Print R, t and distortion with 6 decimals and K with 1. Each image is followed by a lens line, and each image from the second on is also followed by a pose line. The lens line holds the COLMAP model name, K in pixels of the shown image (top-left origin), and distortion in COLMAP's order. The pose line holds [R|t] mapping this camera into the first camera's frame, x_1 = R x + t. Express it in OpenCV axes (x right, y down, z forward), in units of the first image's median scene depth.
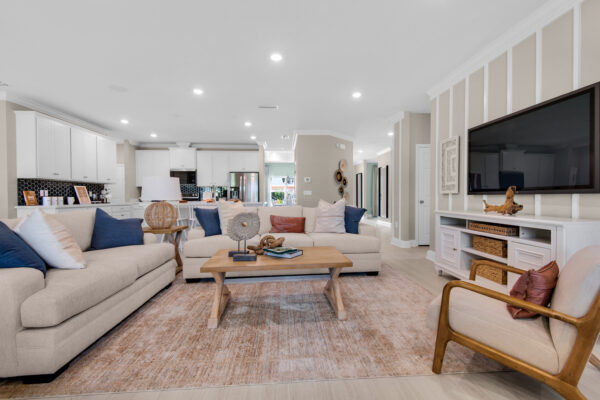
lens RADIAL K [[275.1, 0, 301.6], [0, 275.1, 192.5], [0, 0, 1]] dist [-0.000597, -0.000325]
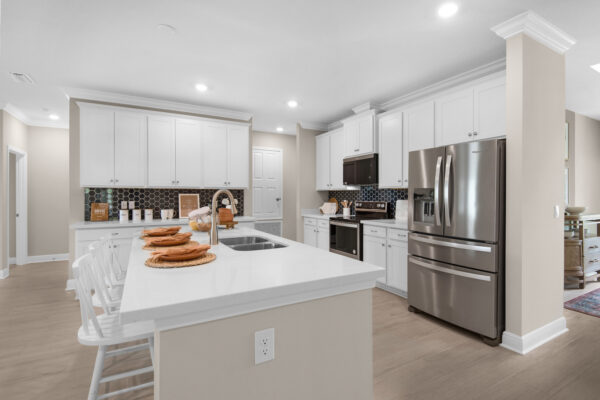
lens RADIAL K [[294.6, 0, 300.0], [0, 294.6, 200.0], [0, 0, 1]] dist [-0.002833, -0.000540]
pose [[0.411290, 0.010379, -0.911445, 0.051647], [0.013891, 0.999748, 0.017653, -0.019006], [0.911399, -0.019922, 0.411042, 1.017088]]
